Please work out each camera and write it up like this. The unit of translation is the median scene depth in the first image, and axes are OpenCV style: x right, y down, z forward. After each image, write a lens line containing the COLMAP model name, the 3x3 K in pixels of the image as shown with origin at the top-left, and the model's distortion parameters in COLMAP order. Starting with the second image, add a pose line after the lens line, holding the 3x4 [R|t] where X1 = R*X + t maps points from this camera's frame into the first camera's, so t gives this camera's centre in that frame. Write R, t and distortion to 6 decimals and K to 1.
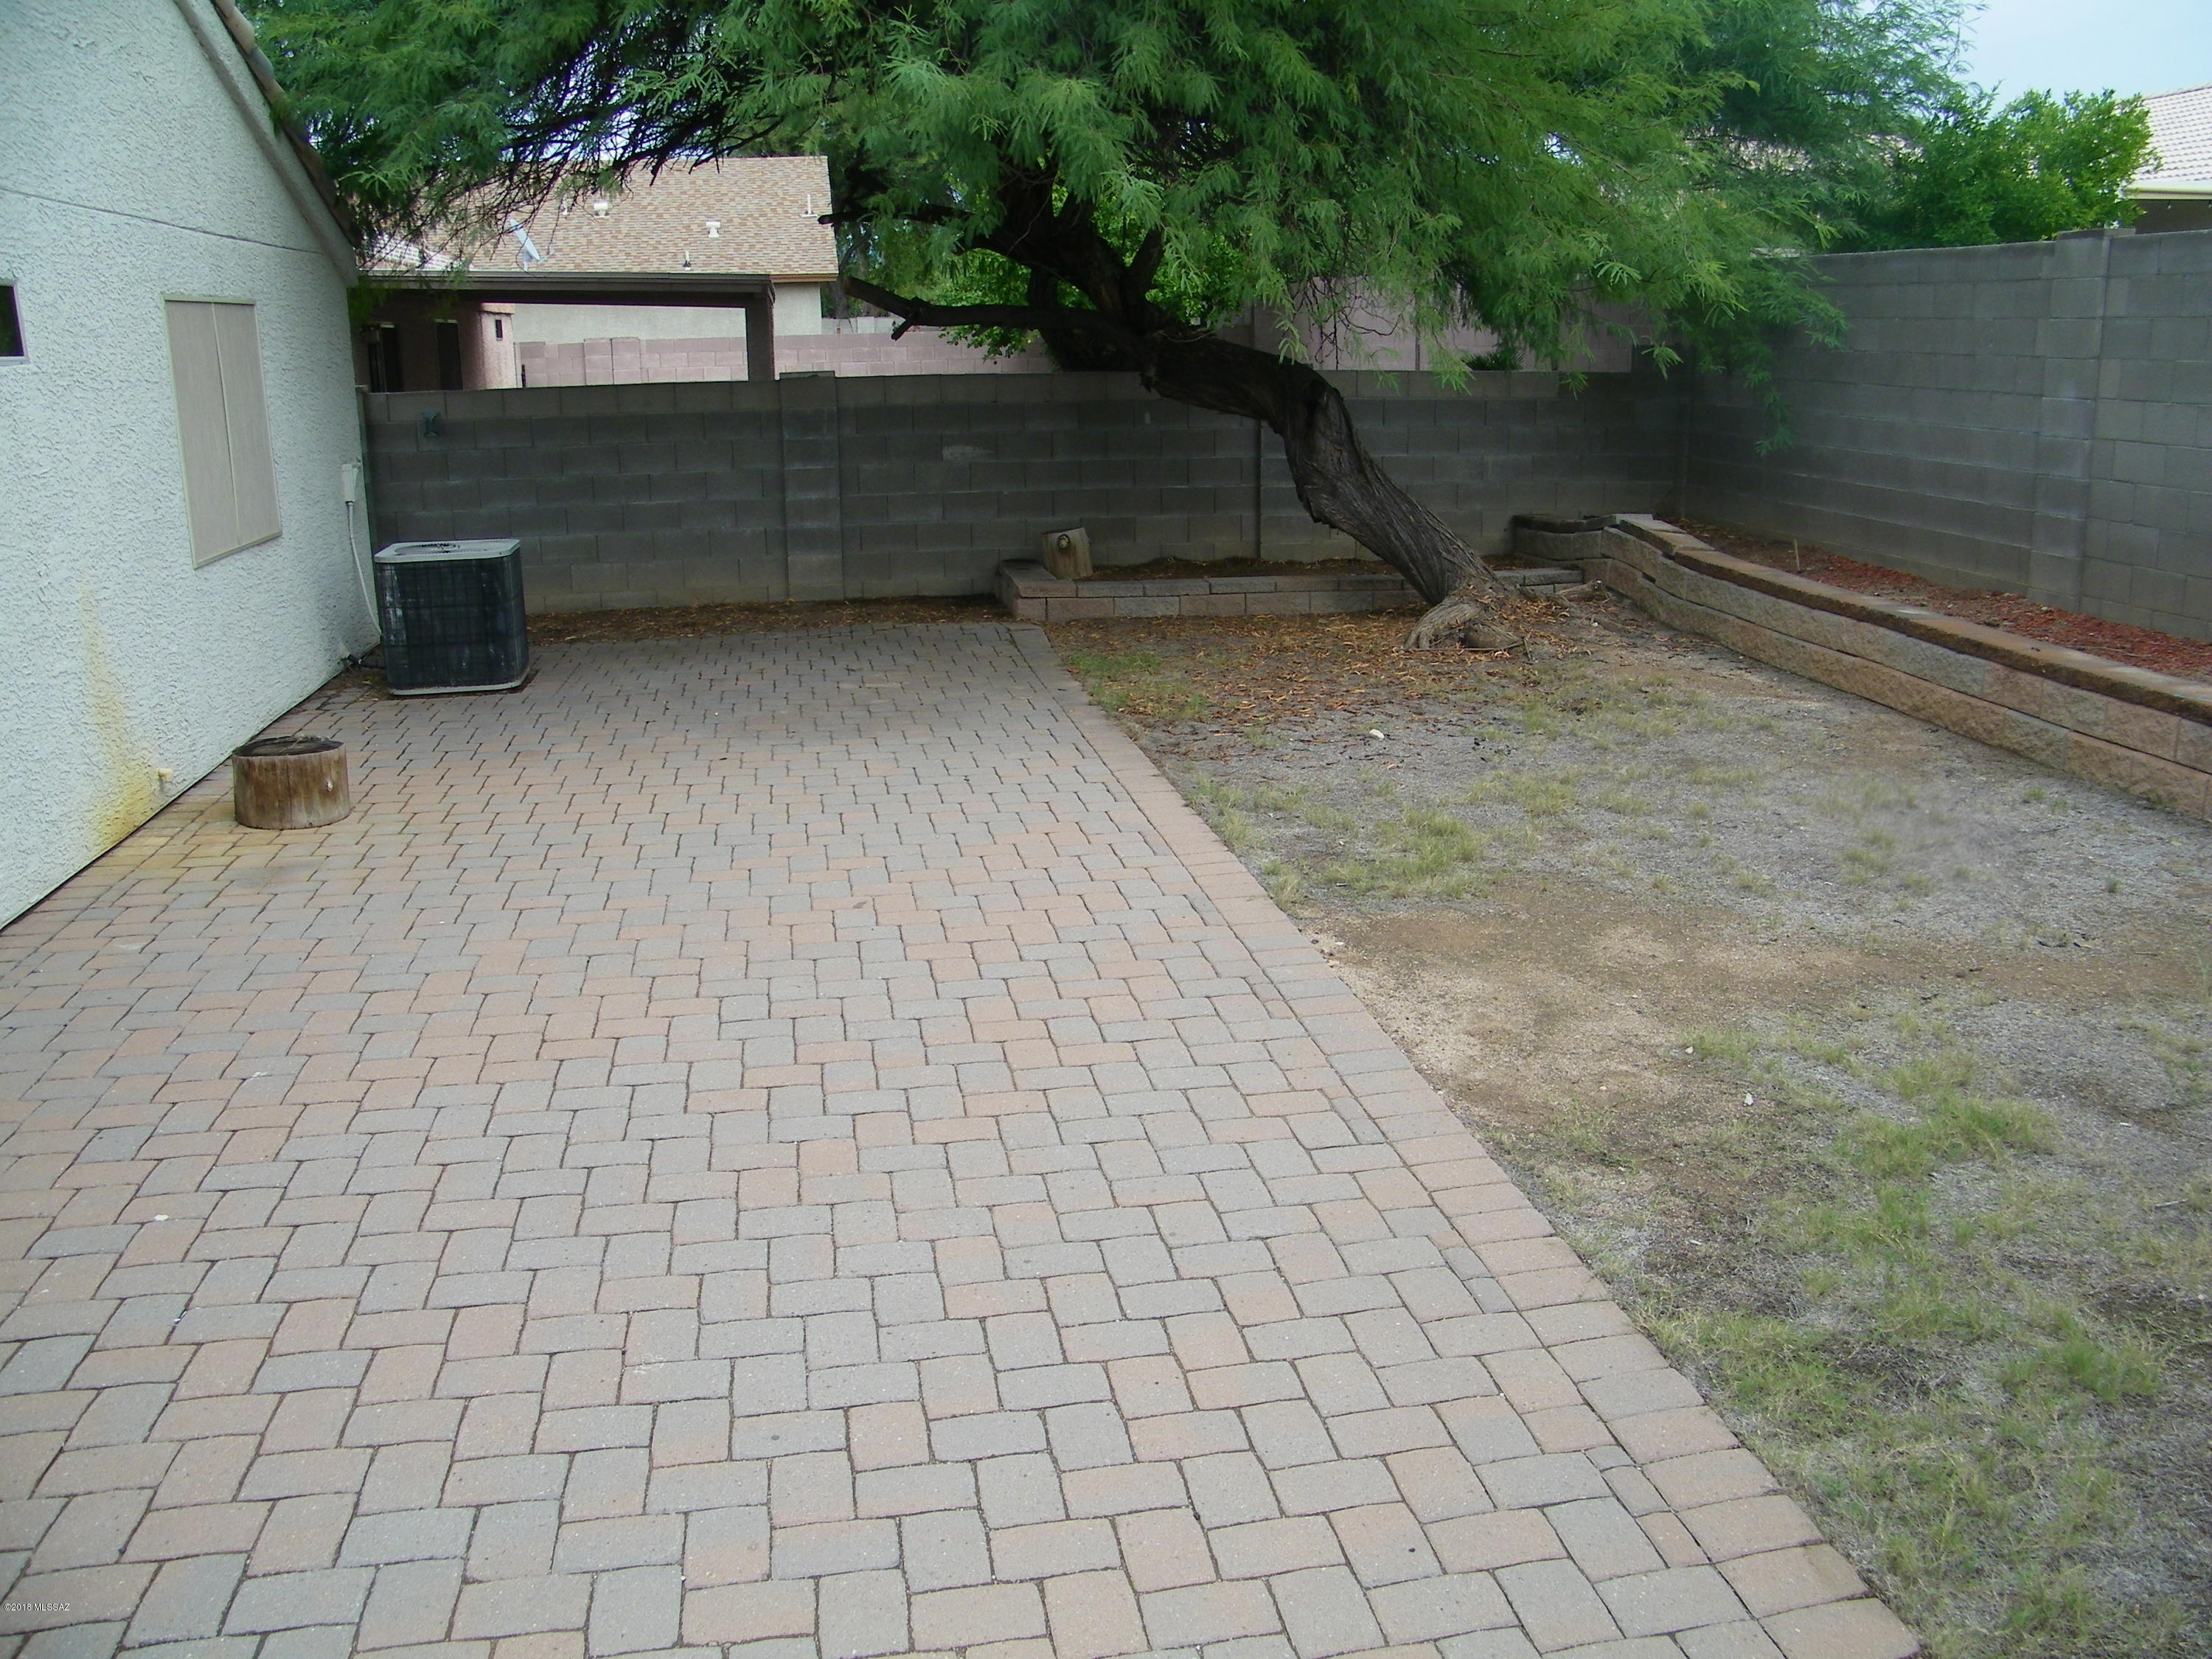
lens RADIAL K [[1869.3, 0, 1177.5], [0, 1869.3, 842.7], [0, 0, 1]] dist [-0.194861, 0.174189]
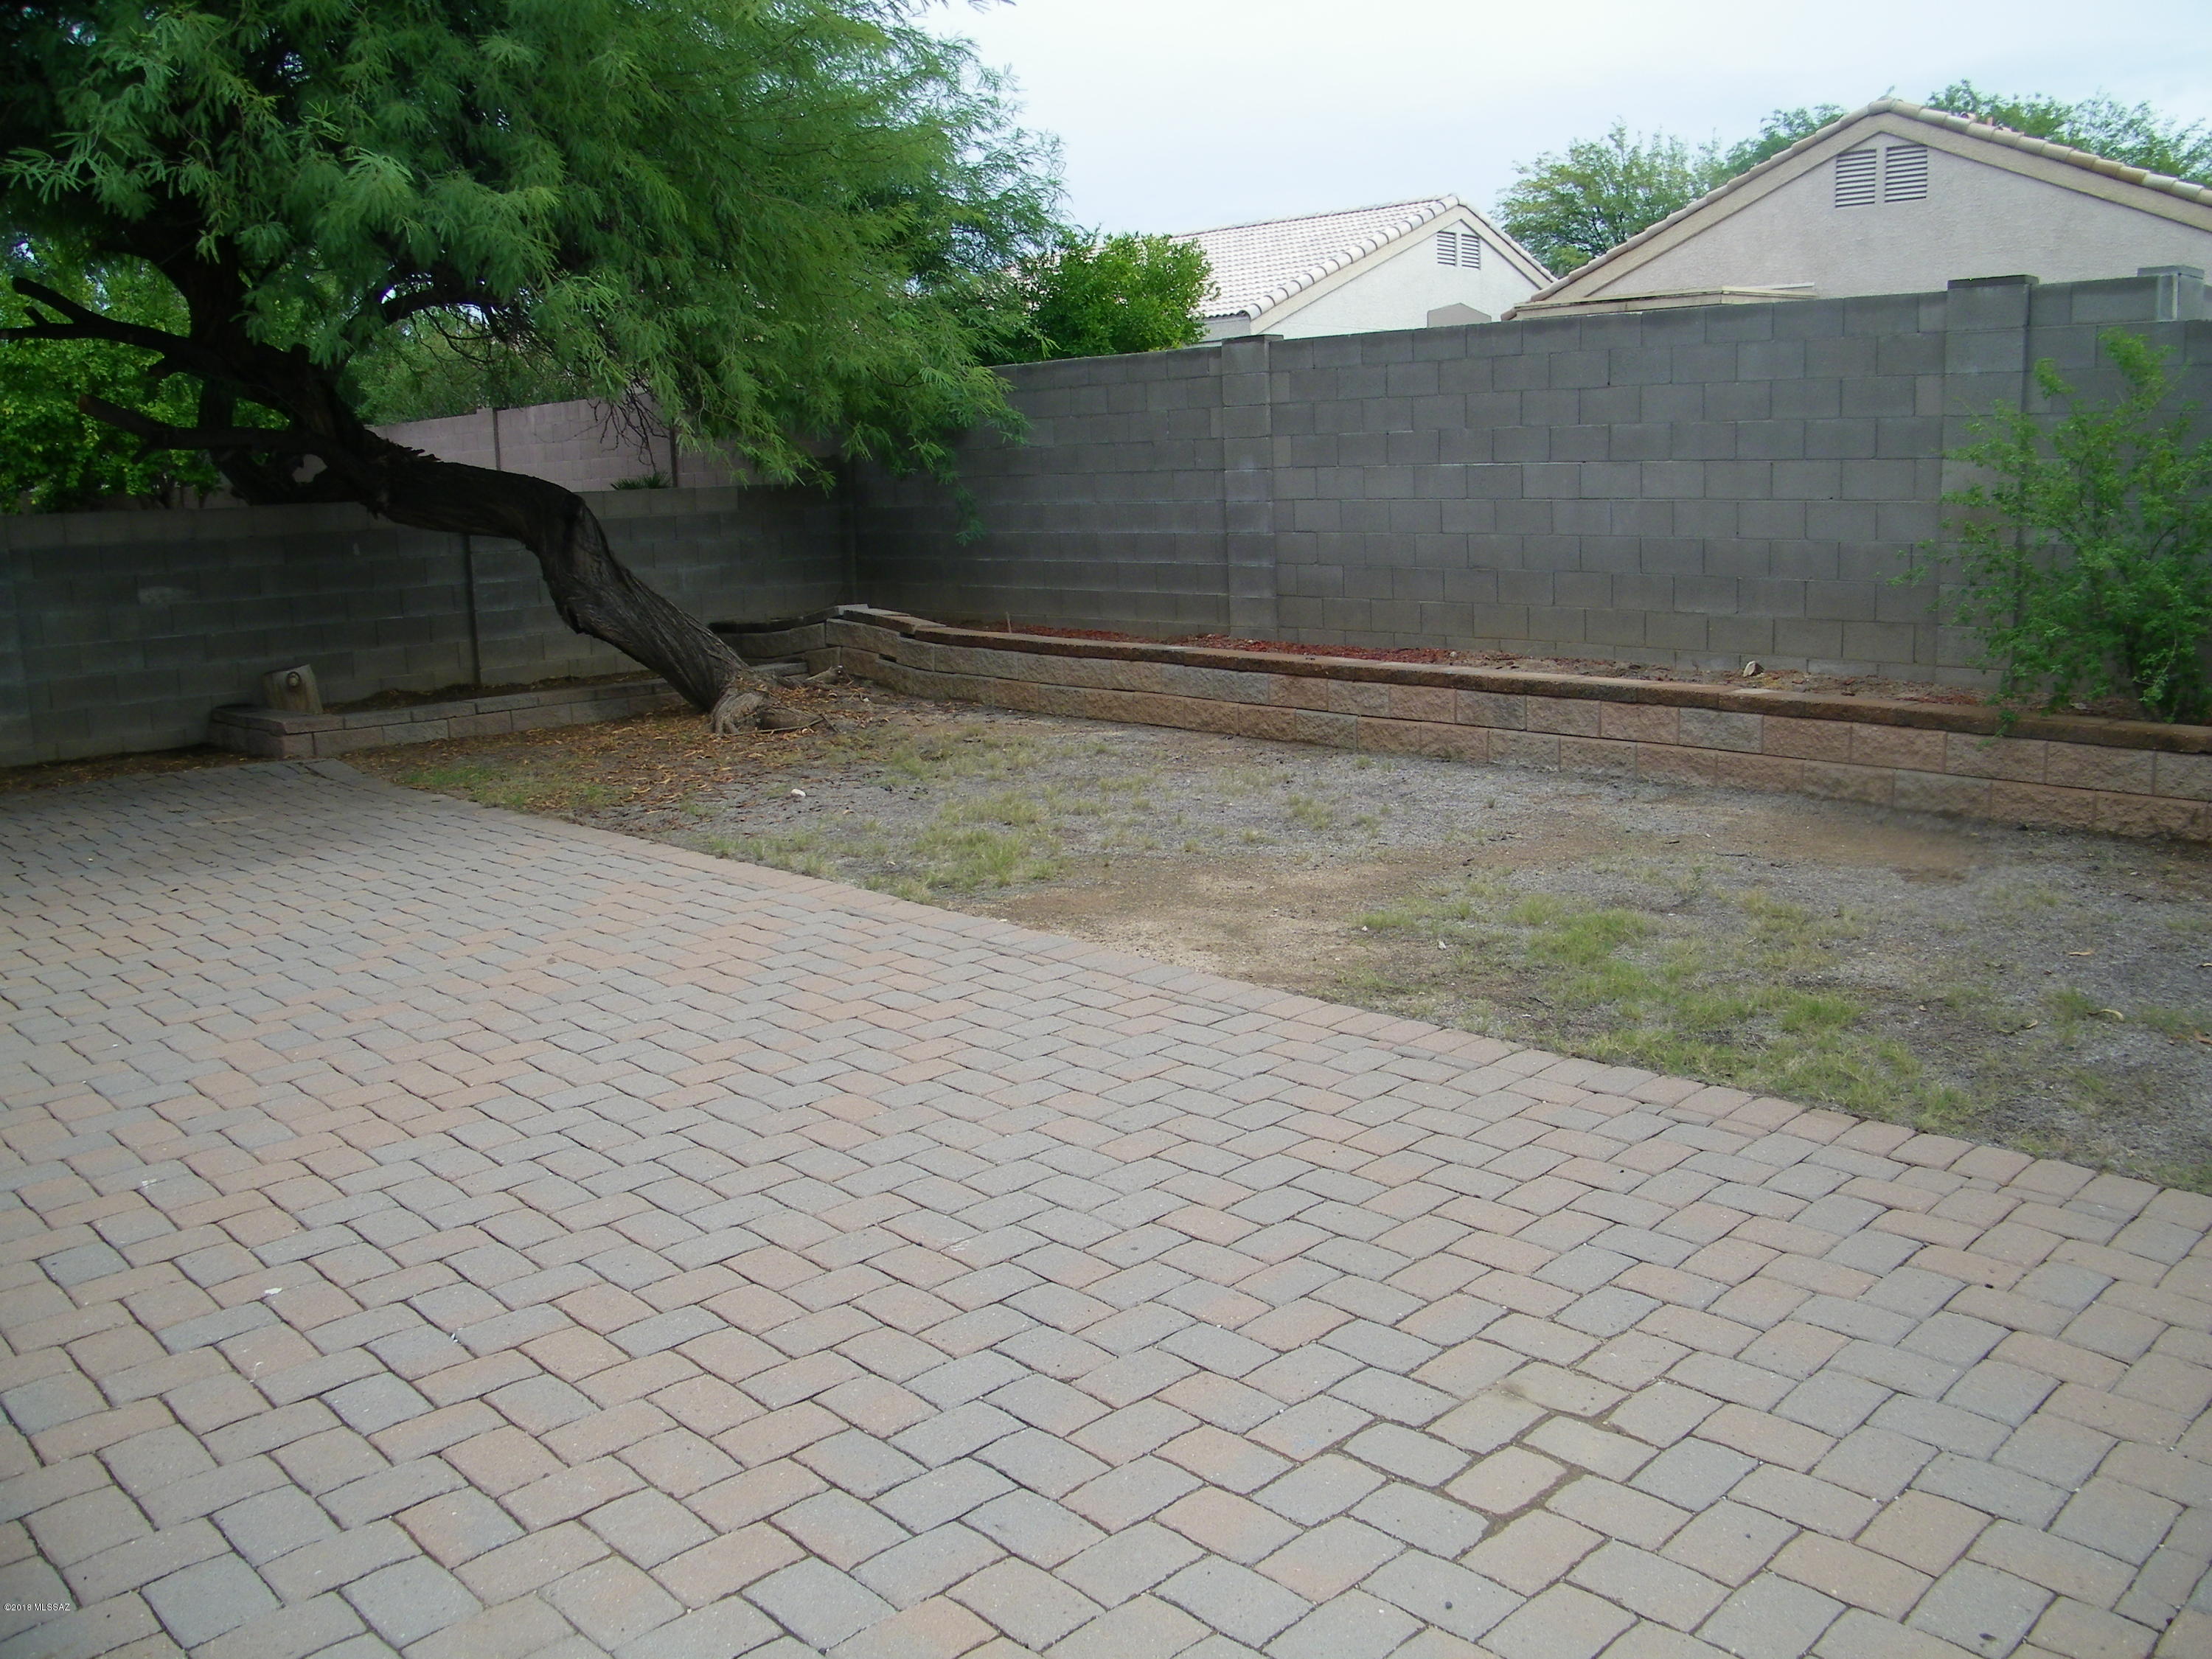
lens RADIAL K [[1869.3, 0, 1177.5], [0, 1869.3, 842.7], [0, 0, 1]] dist [-0.194861, 0.174189]
pose [[0.829202, -0.123043, 0.545238, -0.301809], [0.168435, 0.985132, -0.033844, 0.043648], [-0.532967, 0.119901, 0.837598, -0.012215]]
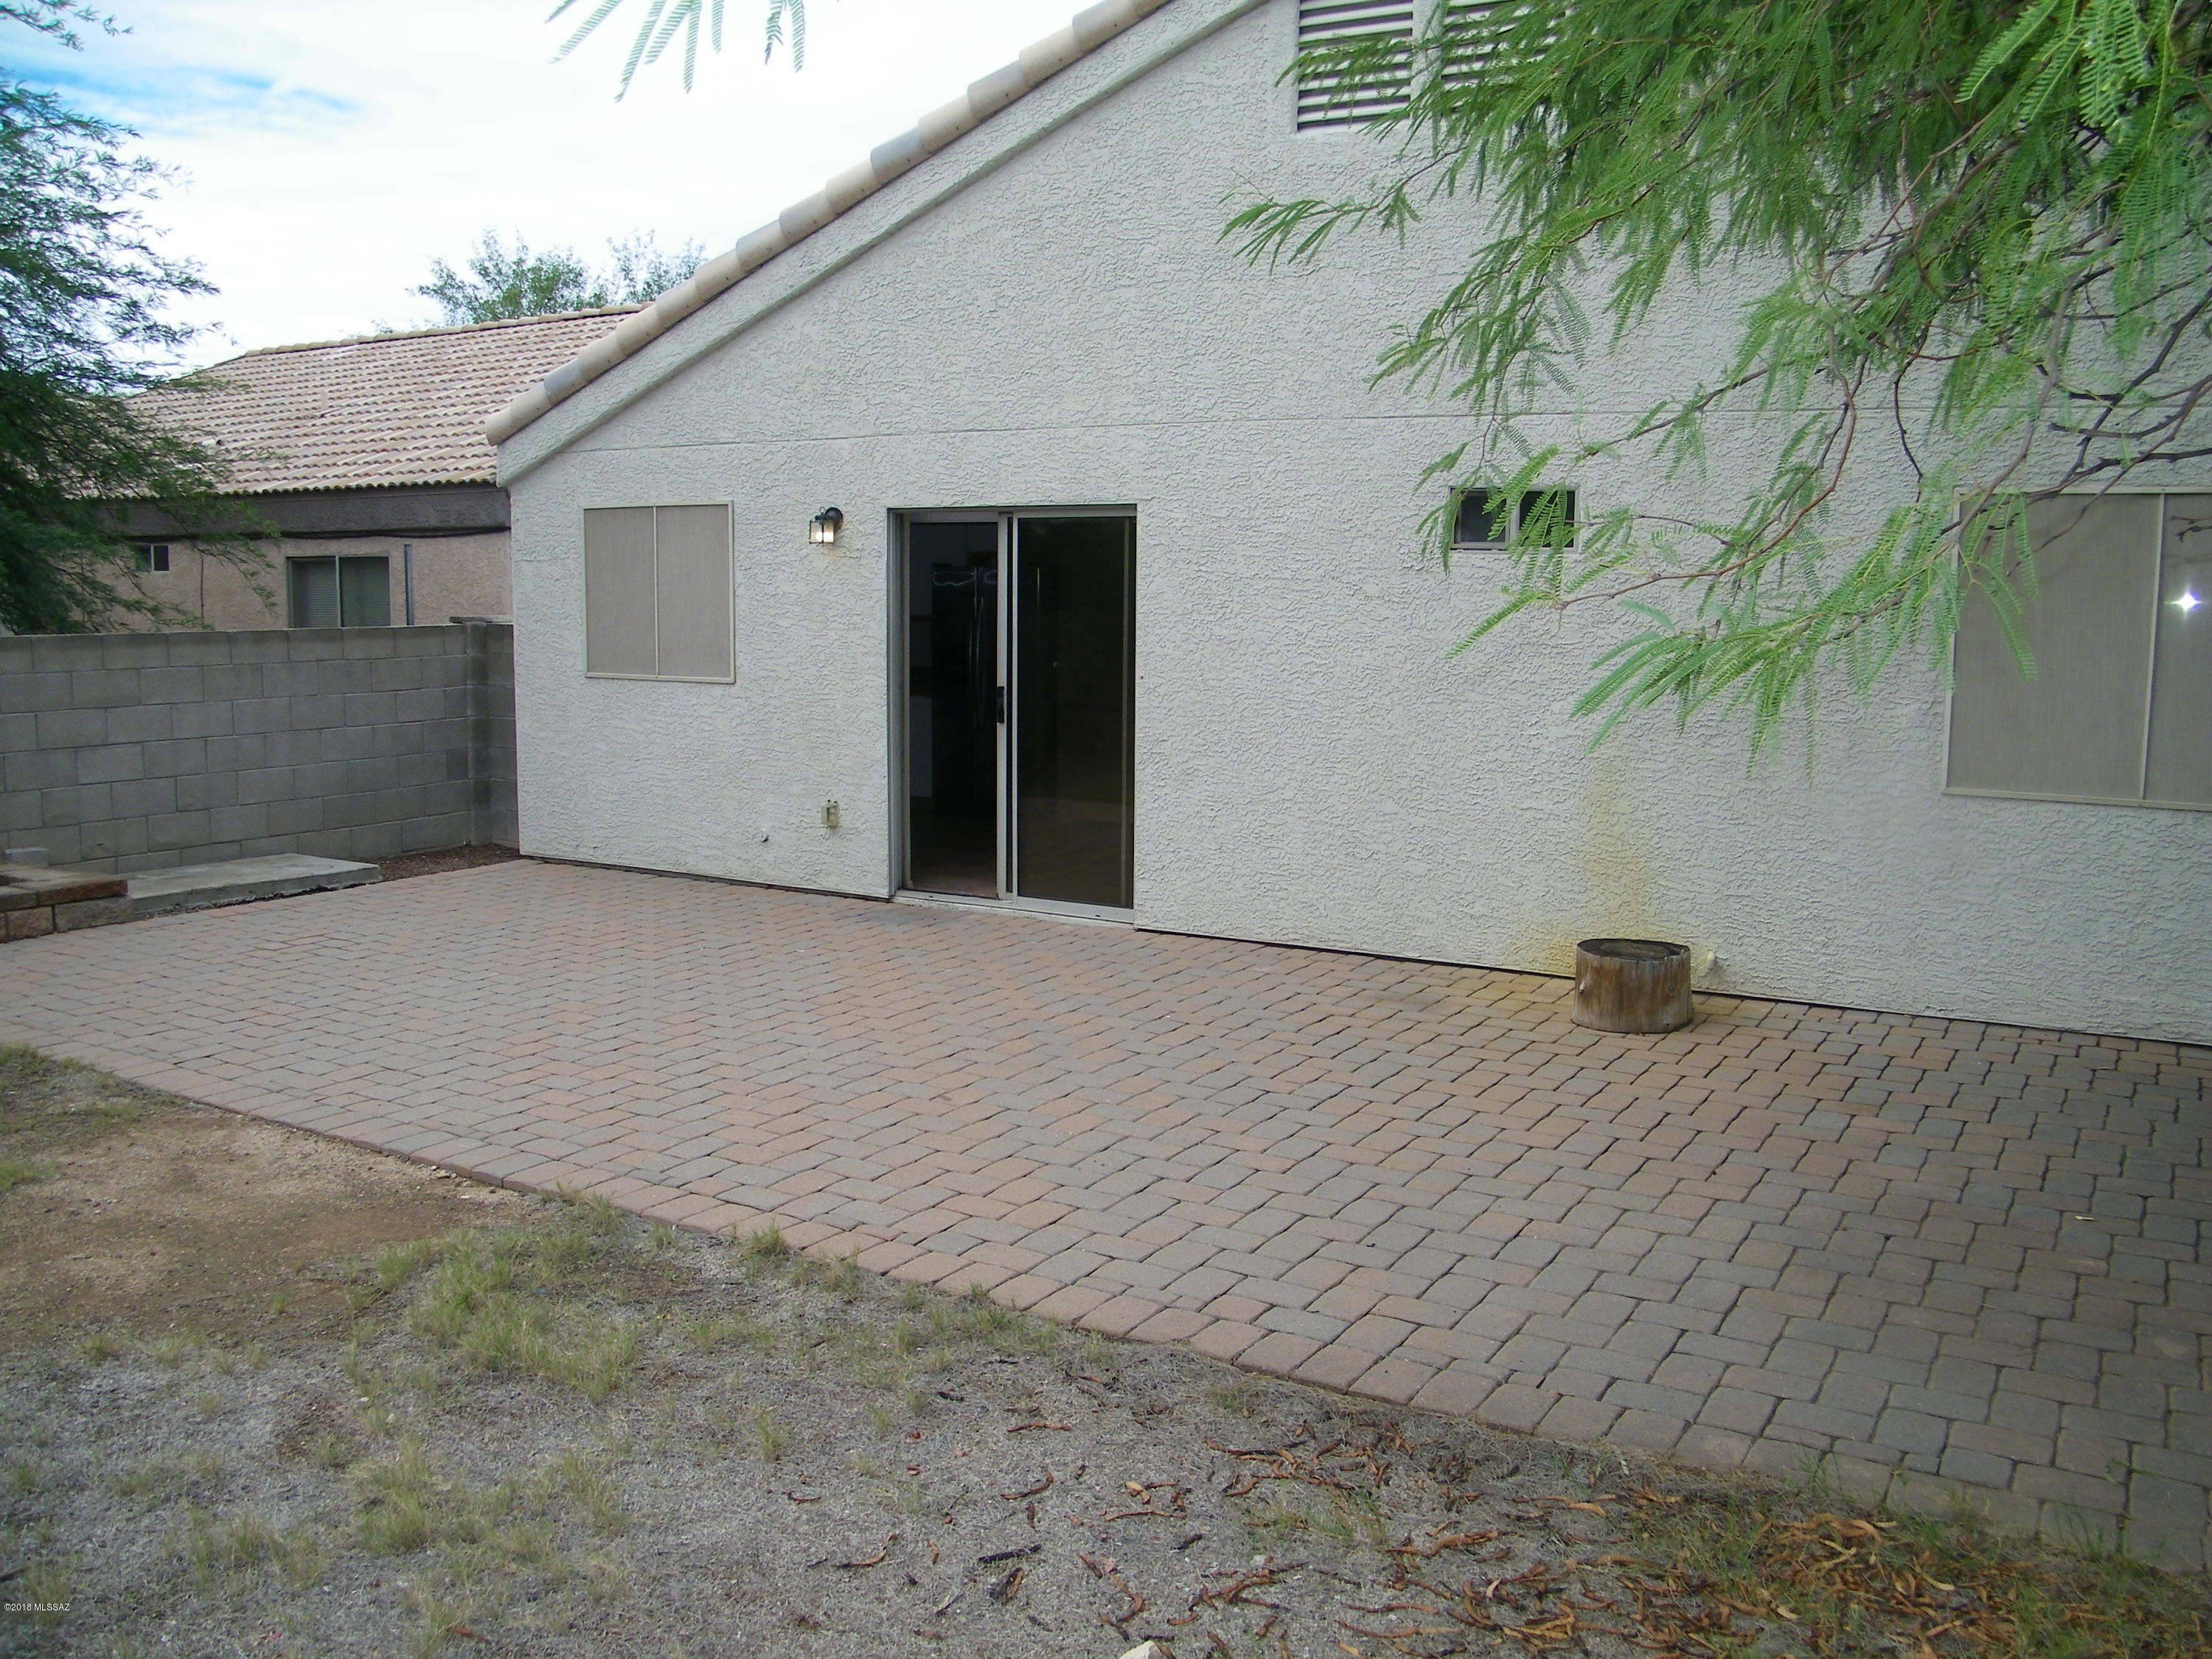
lens RADIAL K [[1869.3, 0, 1177.5], [0, 1869.3, 842.7], [0, 0, 1]] dist [-0.194861, 0.174189]
pose [[-0.656308, 0.106396, -0.746954, 0.339611], [-0.210451, 0.924900, 0.316654, -0.310888], [0.724549, 0.365019, -0.584628, 1.163343]]
